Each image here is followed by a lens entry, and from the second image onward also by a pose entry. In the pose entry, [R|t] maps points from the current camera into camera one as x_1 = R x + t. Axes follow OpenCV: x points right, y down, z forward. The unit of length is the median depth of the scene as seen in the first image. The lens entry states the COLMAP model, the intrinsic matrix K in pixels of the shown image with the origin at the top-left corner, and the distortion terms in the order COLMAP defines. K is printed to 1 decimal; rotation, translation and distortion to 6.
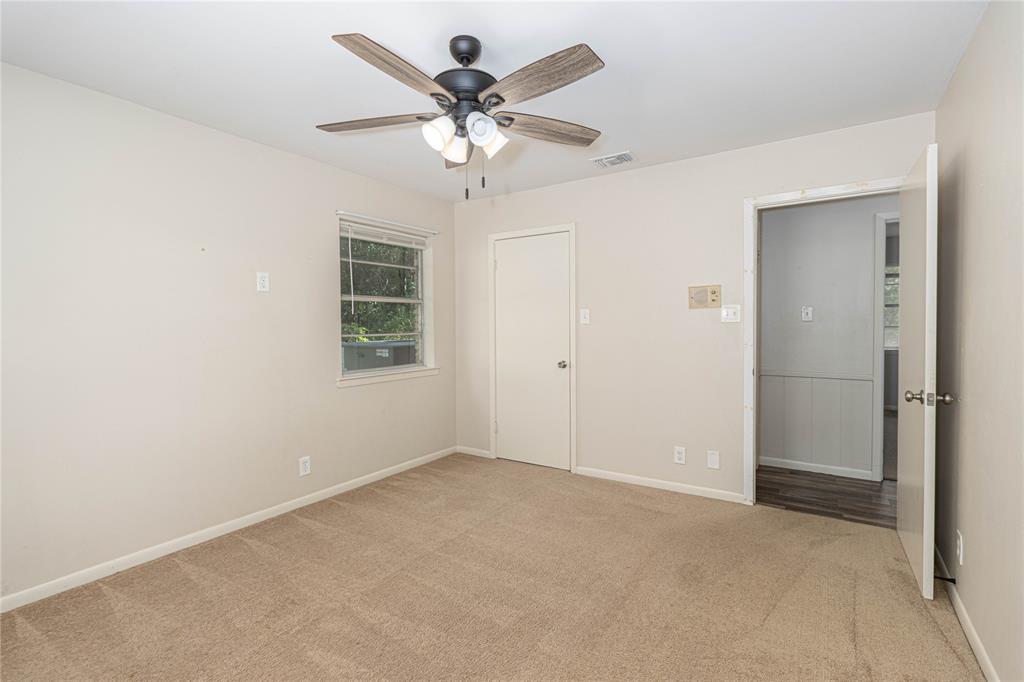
lens RADIAL K [[477.8, 0, 515.3], [0, 477.8, 335.5], [0, 0, 1]] dist [0.001869, 0.000926]
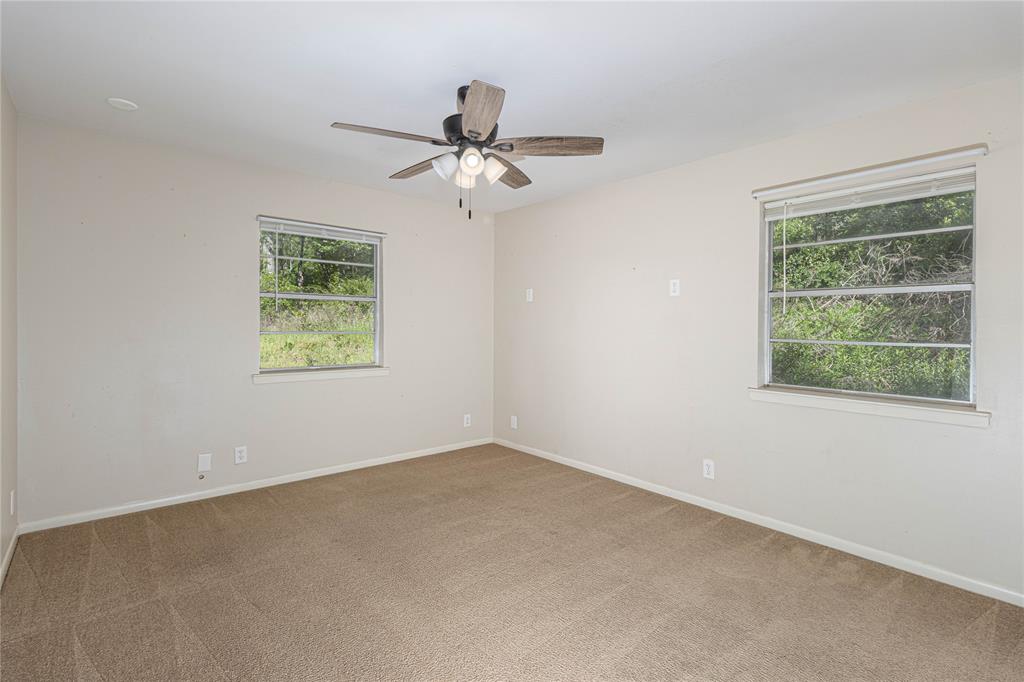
lens RADIAL K [[477.8, 0, 515.3], [0, 477.8, 335.5], [0, 0, 1]] dist [0.001869, 0.000926]
pose [[-0.270068, 0.025886, -0.962493, 0.570866], [-0.032568, 0.998821, 0.036001, -0.024540], [0.962290, 0.041069, -0.268906, 0.810221]]
